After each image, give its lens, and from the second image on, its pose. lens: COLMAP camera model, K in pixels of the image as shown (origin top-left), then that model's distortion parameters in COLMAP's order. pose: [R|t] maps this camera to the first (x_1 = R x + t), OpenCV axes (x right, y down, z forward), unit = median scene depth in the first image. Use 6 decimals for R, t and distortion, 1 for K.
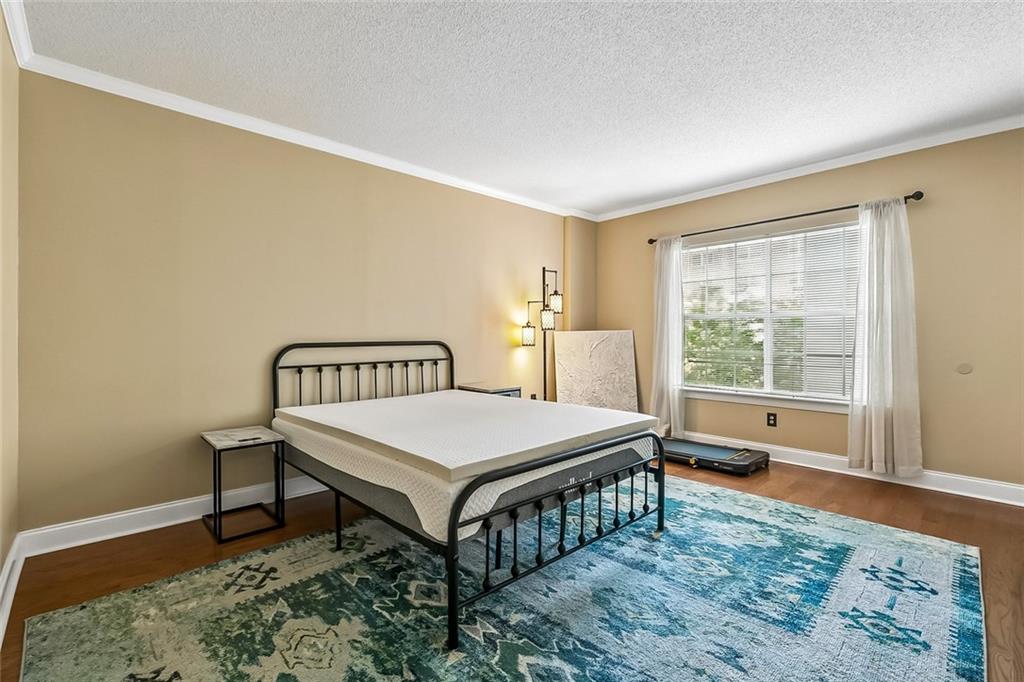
lens RADIAL K [[457.4, 0, 510.1], [0, 457.4, 338.8], [0, 0, 1]] dist [-0.001025, 0.000622]
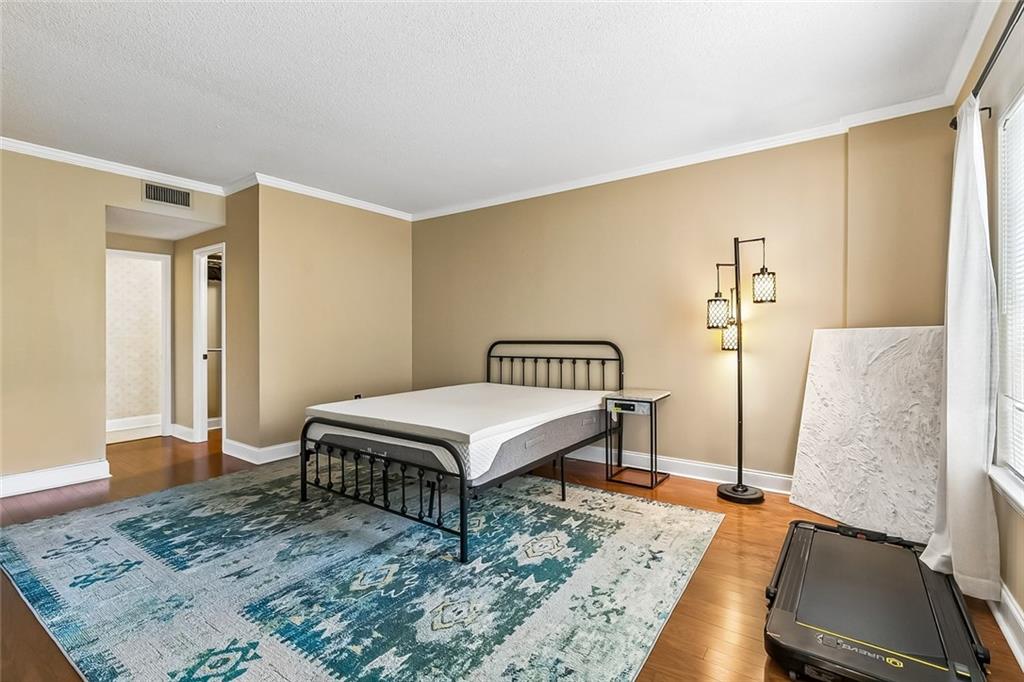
lens RADIAL K [[457.4, 0, 512.2], [0, 457.4, 338.2], [0, 0, 1]] dist [-0.001025, 0.000622]
pose [[0.205384, 0.012193, -0.978606, 1.305155], [-0.004232, 0.999924, 0.011571, -0.019808], [0.978672, 0.001765, 0.205420, 0.996745]]
